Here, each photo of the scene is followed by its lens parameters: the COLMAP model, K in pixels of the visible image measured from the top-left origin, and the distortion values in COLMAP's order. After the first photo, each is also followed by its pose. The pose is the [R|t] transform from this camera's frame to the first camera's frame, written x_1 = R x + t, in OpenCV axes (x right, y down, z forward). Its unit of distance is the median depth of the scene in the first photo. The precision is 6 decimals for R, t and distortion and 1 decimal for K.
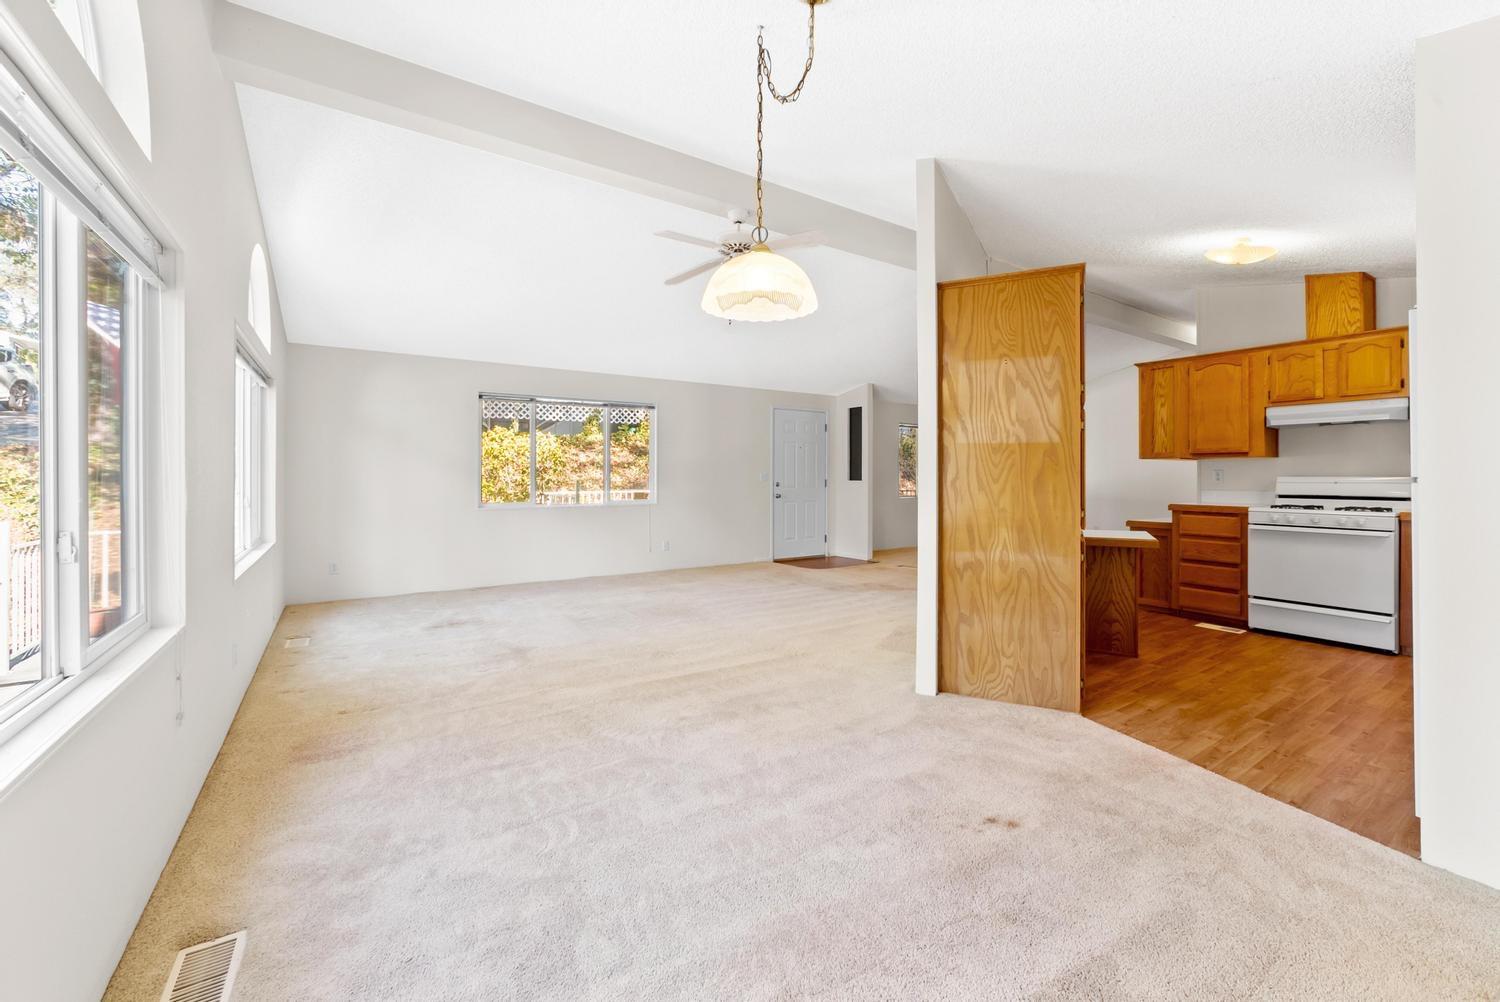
lens RADIAL K [[609.2, 0, 743.5], [0, 609.2, 477.9], [0, 0, 1]] dist [0.000600, 0.000453]
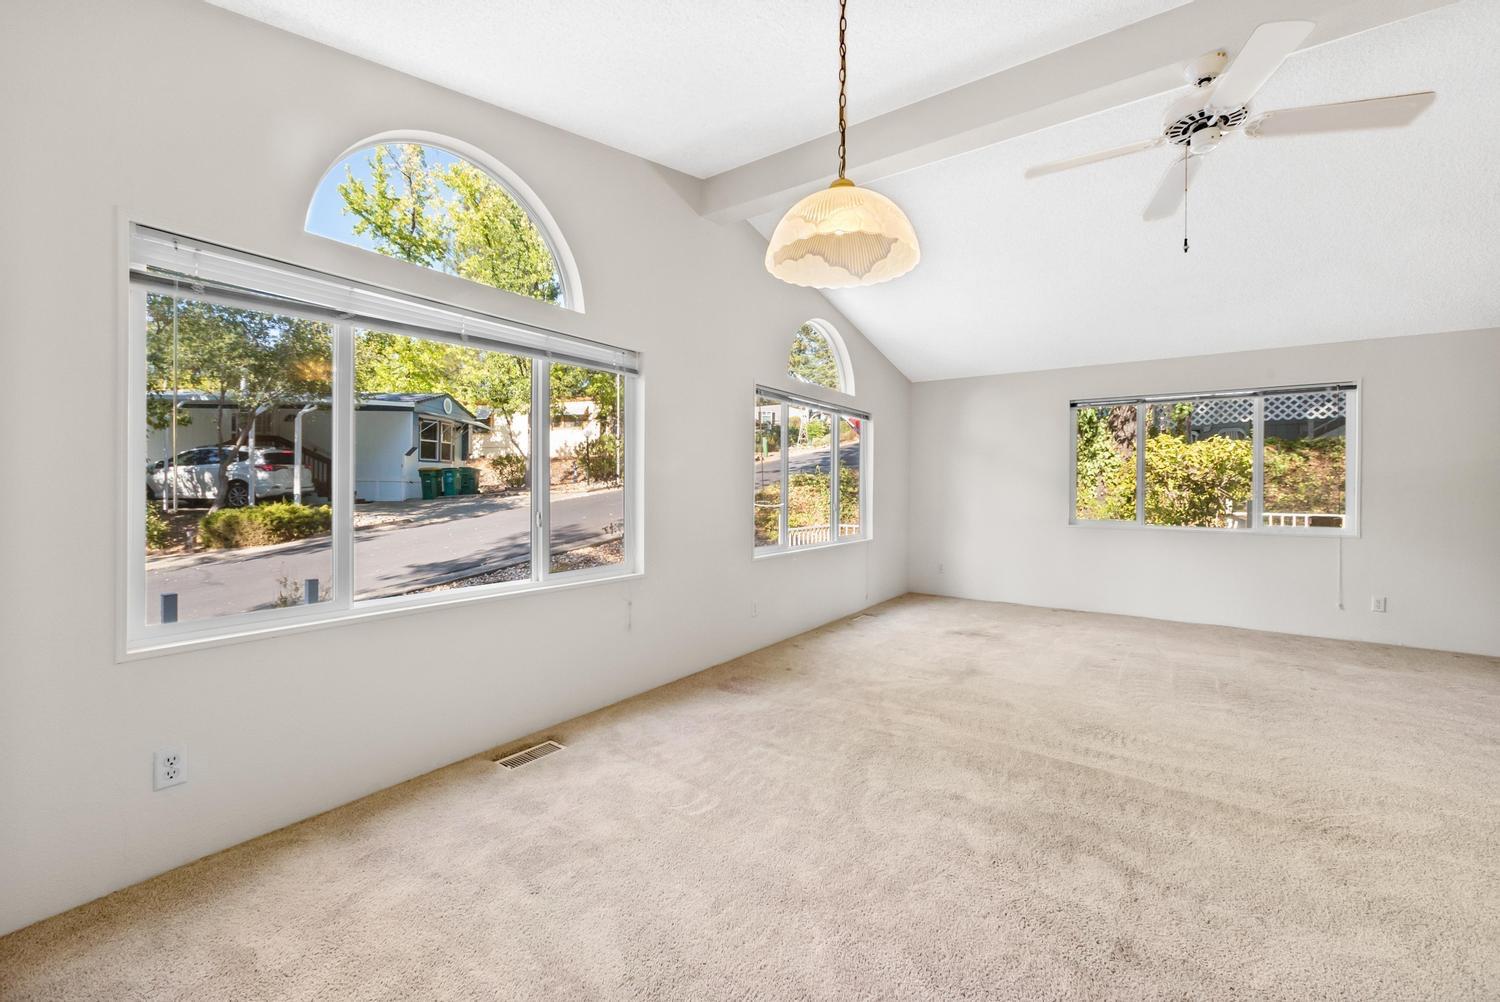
lens RADIAL K [[593.4, 0, 752.2], [0, 593.4, 493.3], [0, 0, 1]] dist [-0.013401, 0.000166]
pose [[0.372881, 0.011291, -0.927811, 0.461850], [-0.011219, 0.999908, 0.007660, -0.000043], [0.927811, 0.007553, 0.372973, 0.428225]]
